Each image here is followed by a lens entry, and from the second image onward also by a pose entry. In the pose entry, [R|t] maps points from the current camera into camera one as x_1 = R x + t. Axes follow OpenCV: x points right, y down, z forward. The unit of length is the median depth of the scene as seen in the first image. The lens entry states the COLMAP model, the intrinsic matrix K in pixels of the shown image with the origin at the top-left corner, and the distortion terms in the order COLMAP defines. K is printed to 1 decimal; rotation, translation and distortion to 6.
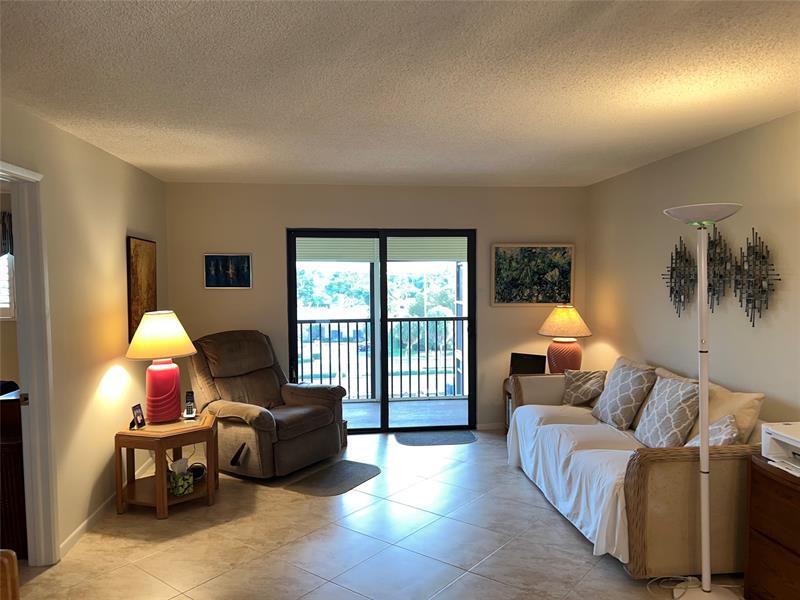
lens RADIAL K [[605.5, 0, 400.0], [0, 605.5, 300.0], [0, 0, 1]] dist [0.028625, -0.006330]
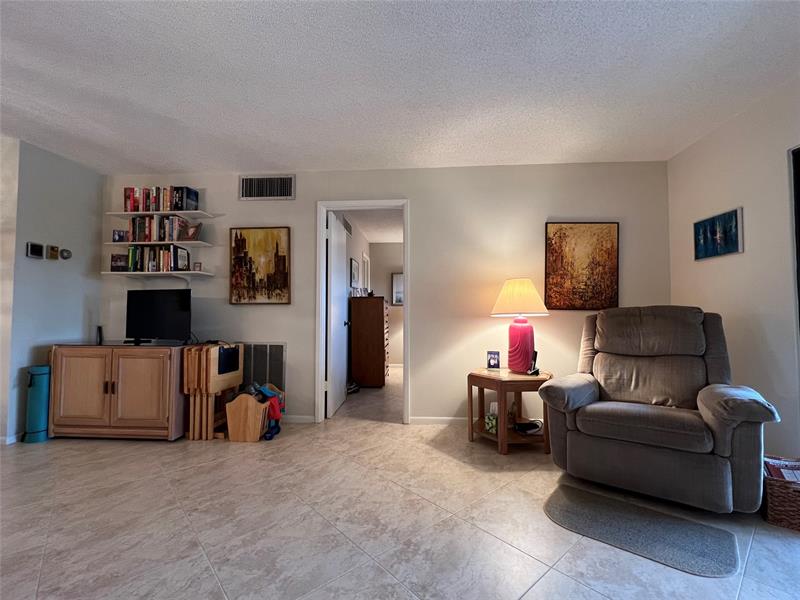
lens RADIAL K [[353.6, 0, 400.0], [0, 353.6, 300.0], [0, 0, 1]] dist [0.000280, 0.000068]
pose [[-0.165236, -0.034759, -0.985641, 0.338925], [-0.040581, 0.998772, -0.028419, 0.092920], [0.985419, 0.035302, -0.166443, 0.919575]]
